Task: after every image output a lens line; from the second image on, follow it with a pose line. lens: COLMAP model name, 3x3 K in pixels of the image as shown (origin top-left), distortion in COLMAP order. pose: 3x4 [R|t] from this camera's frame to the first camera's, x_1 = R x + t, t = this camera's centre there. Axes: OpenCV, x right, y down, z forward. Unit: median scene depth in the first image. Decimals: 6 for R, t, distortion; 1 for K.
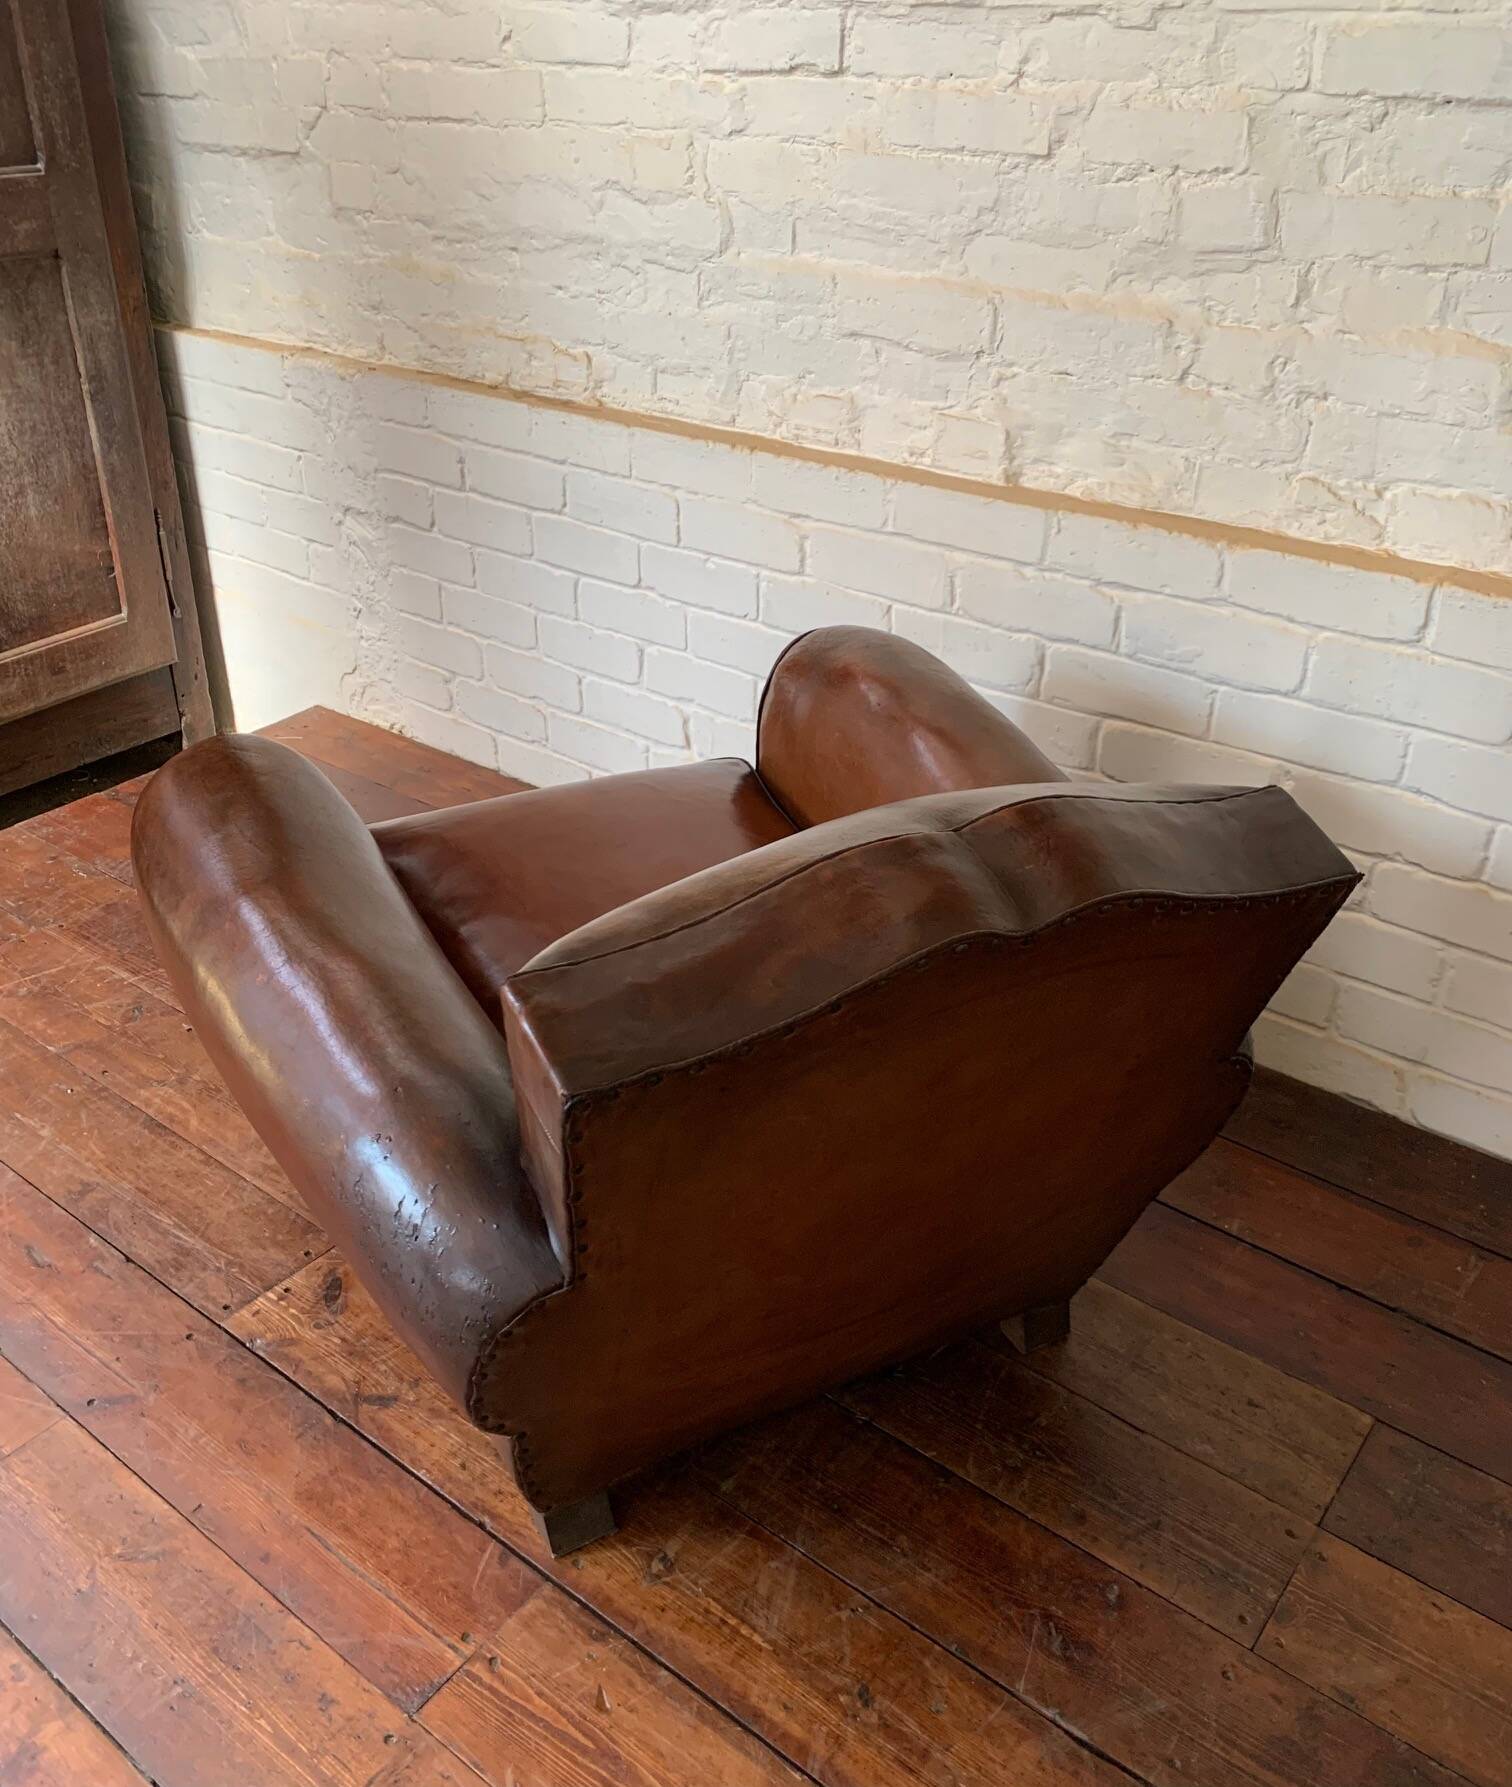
lens RADIAL K [[1576.5, 0, 745.7], [0, 1576.5, 900.0], [0, 0, 1]] dist [-0.000371, 0.010546]
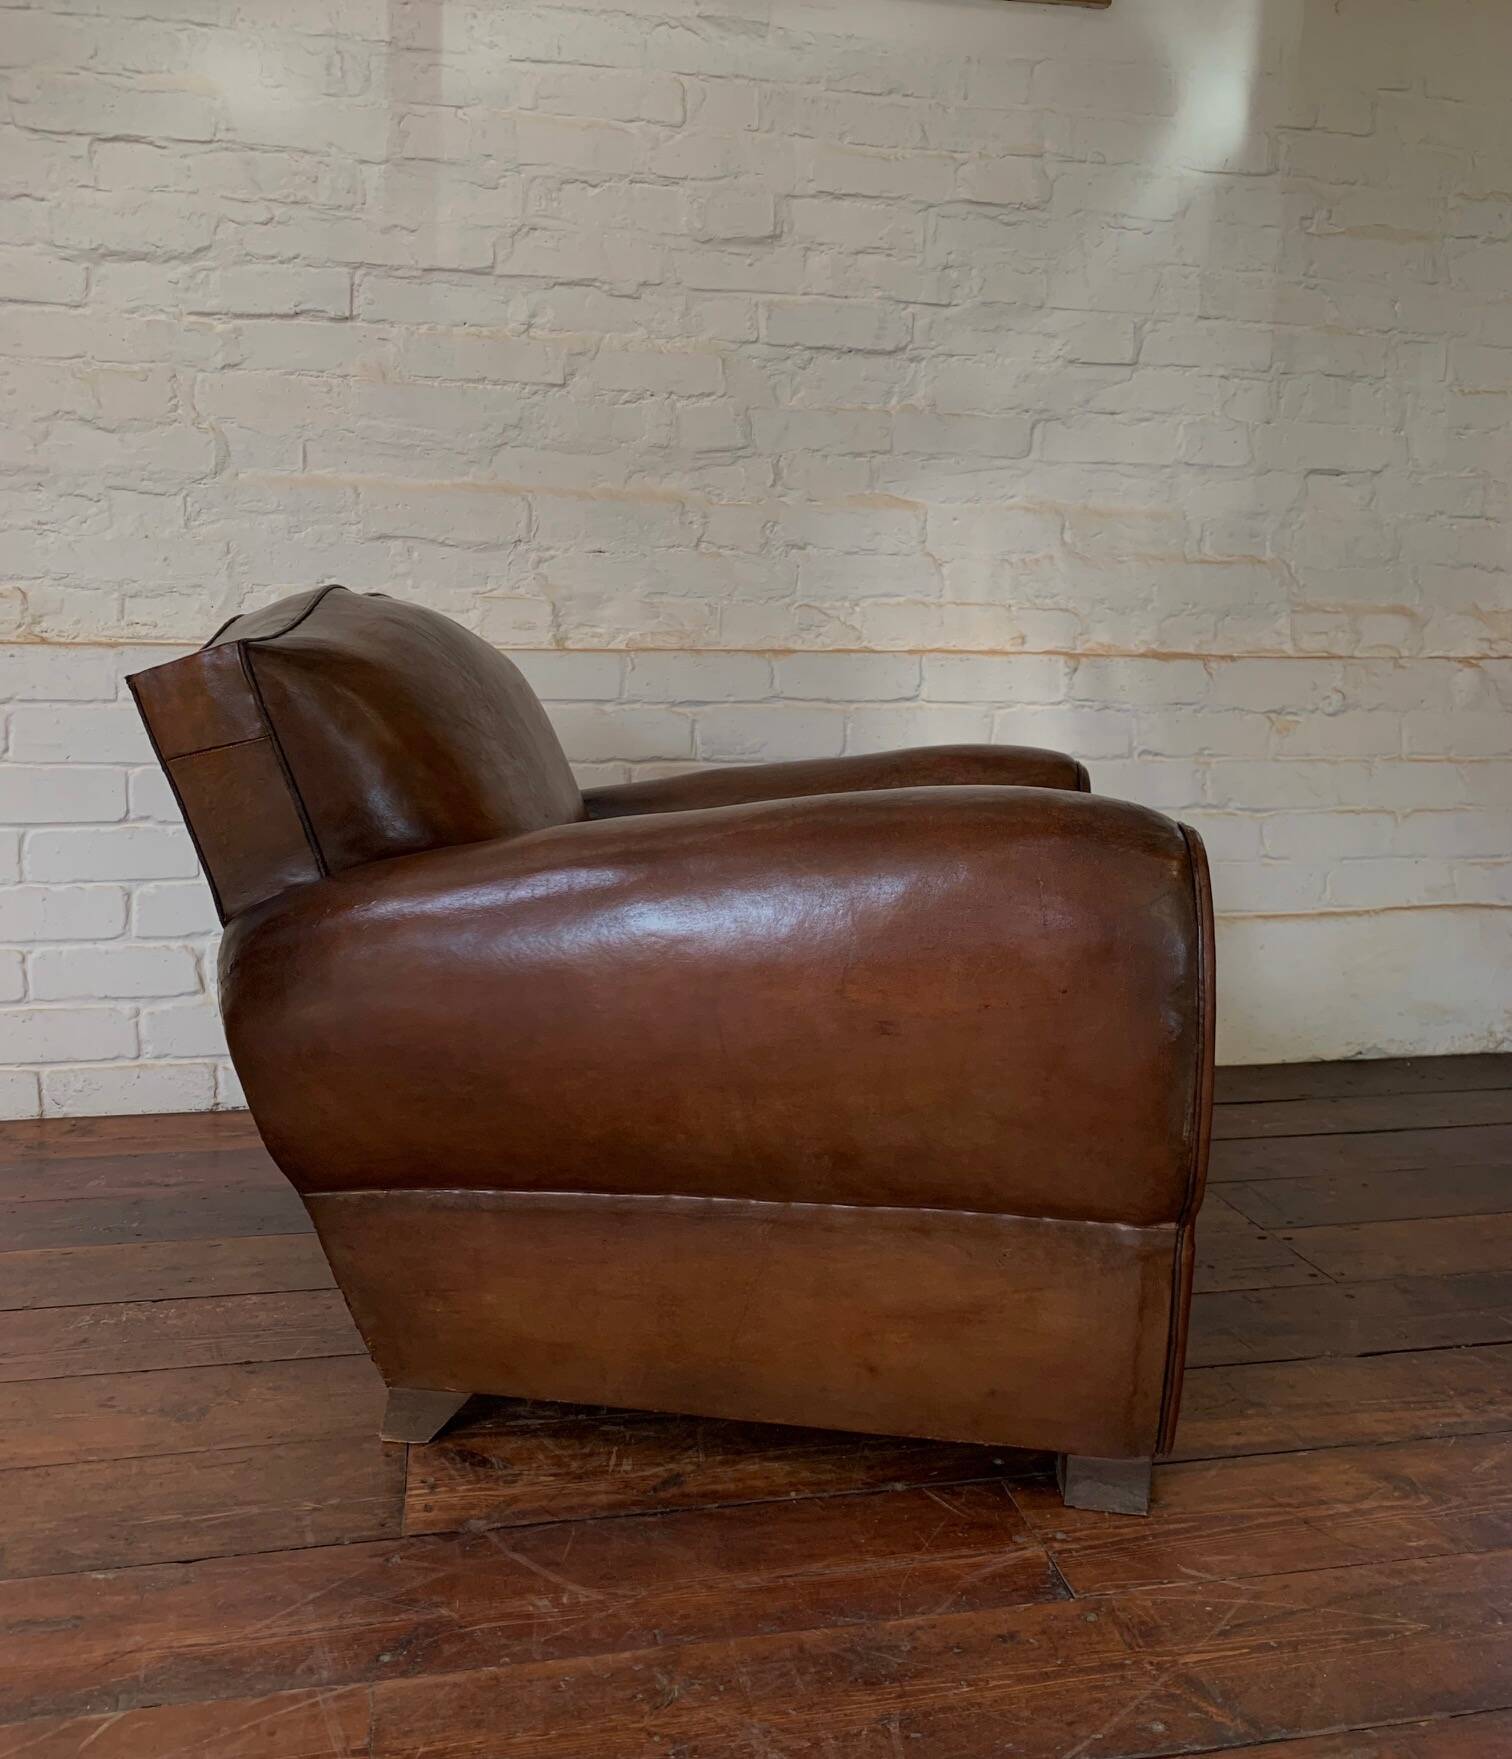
lens RADIAL K [[1552.4, 0, 775.5], [0, 1552.4, 811.3], [0, 0, 1]] dist [0.075867, -0.149936]
pose [[0.639467, -0.083521, 0.764268, -0.645905], [0.374638, 0.901923, -0.214897, 0.159807], [-0.671363, 0.423744, 0.608040, 0.253298]]
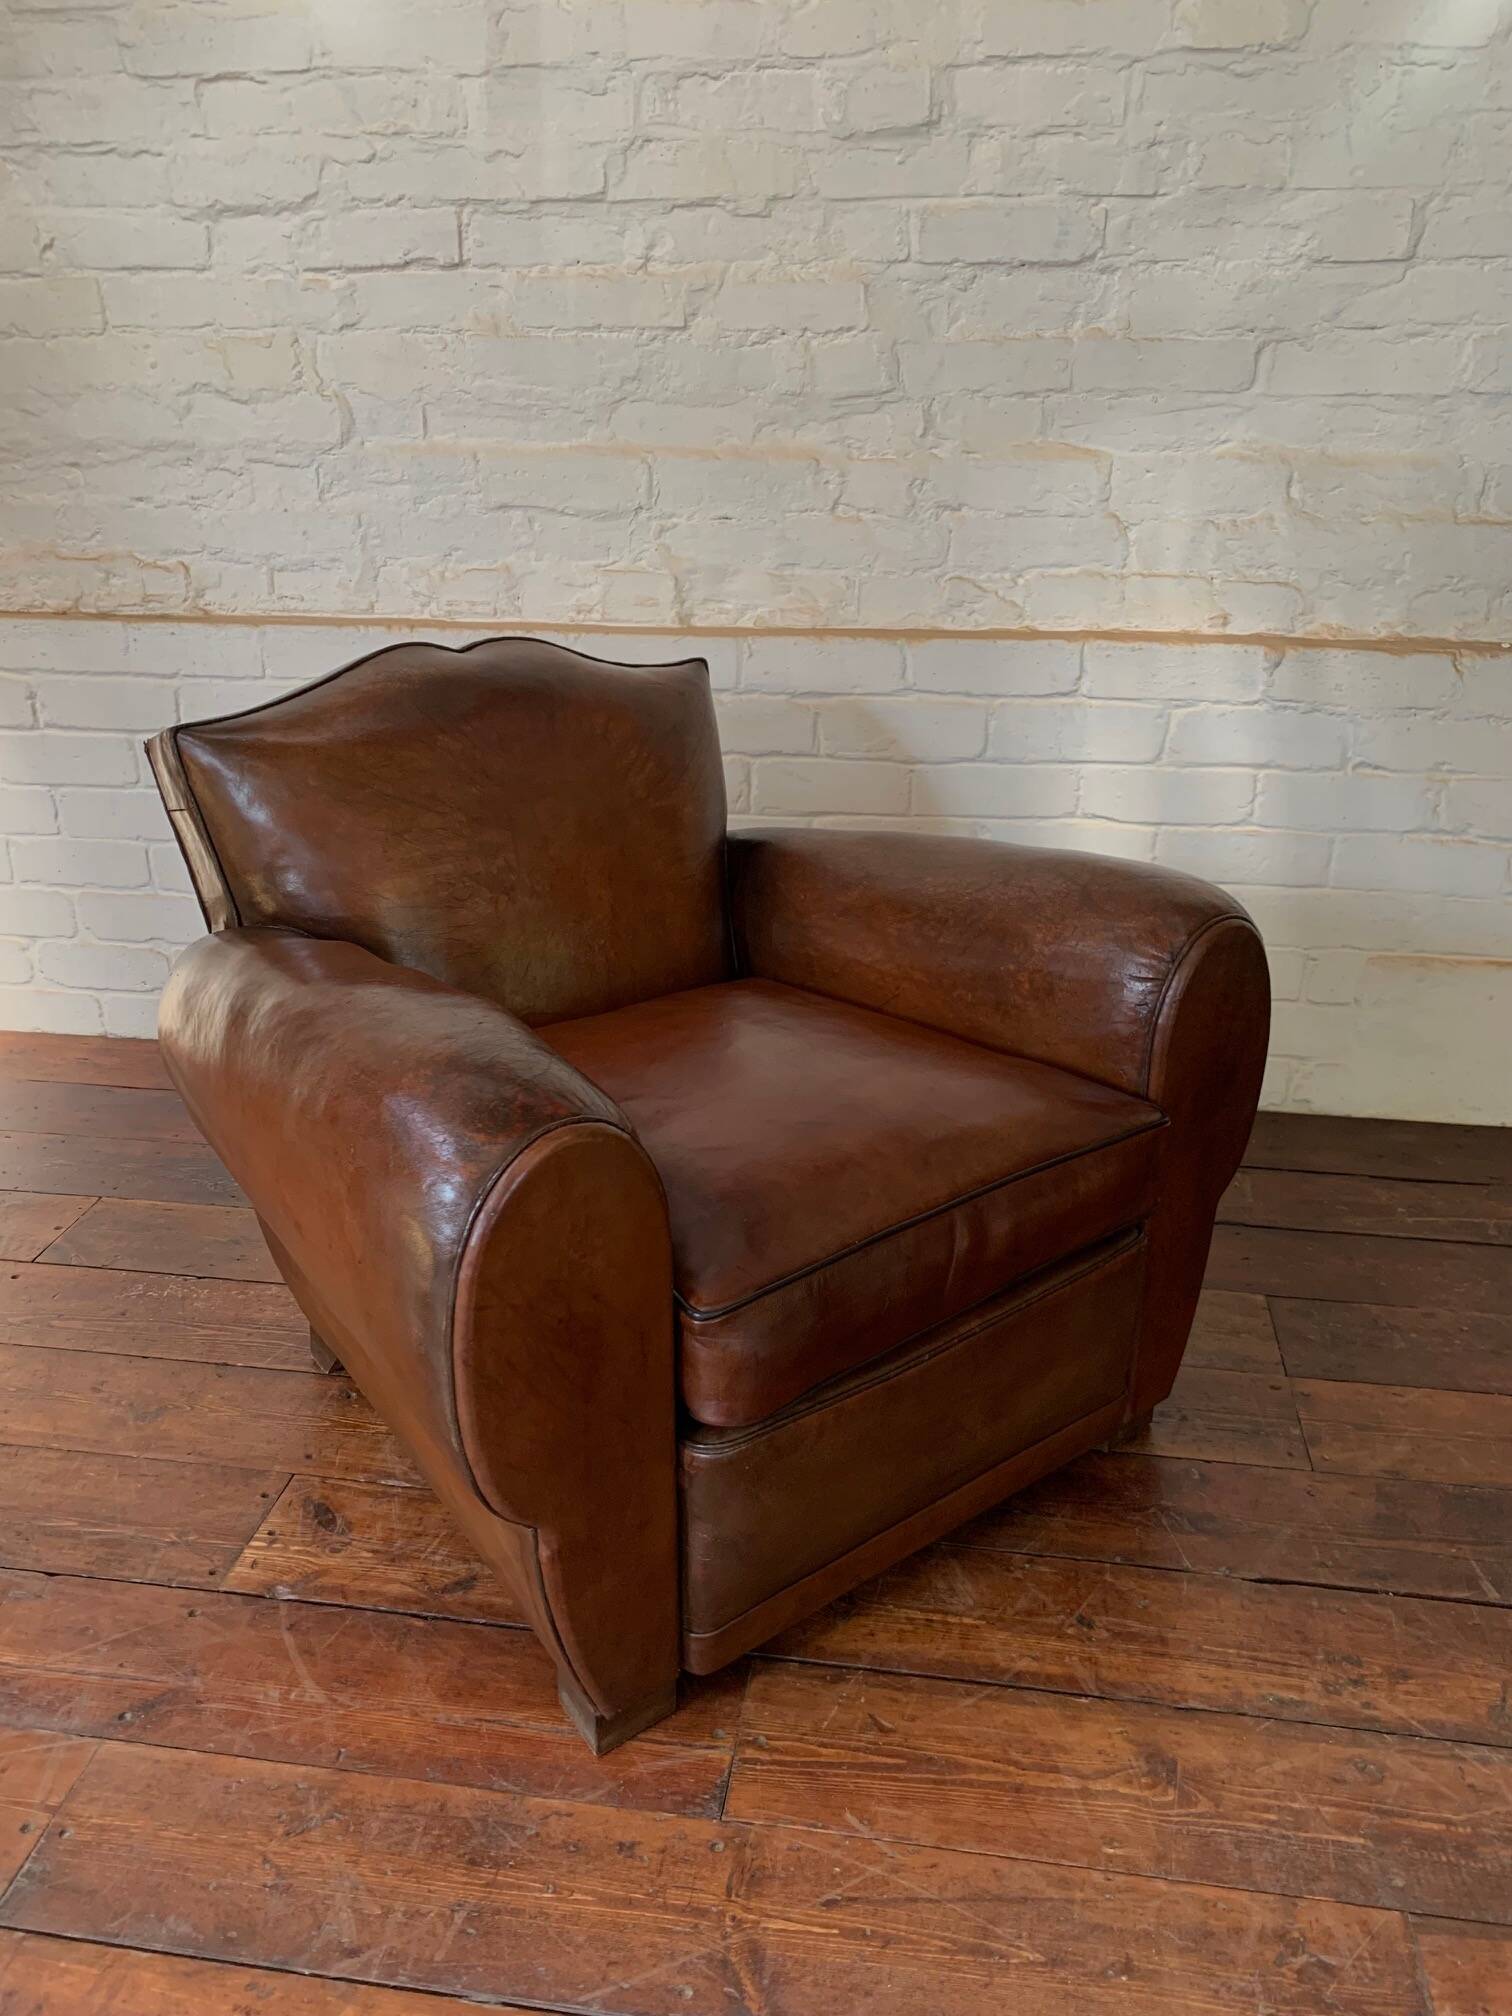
lens RADIAL K [[1571.9, 0, 765.1], [0, 1571.9, 1003.2], [0, 0, 1]] dist [-0.001675, 0.016422]
pose [[0.868600, -0.195647, 0.455255, -0.344817], [0.252644, 0.965221, -0.067224, 0.081232], [-0.426269, 0.173408, 0.887820, 0.054864]]
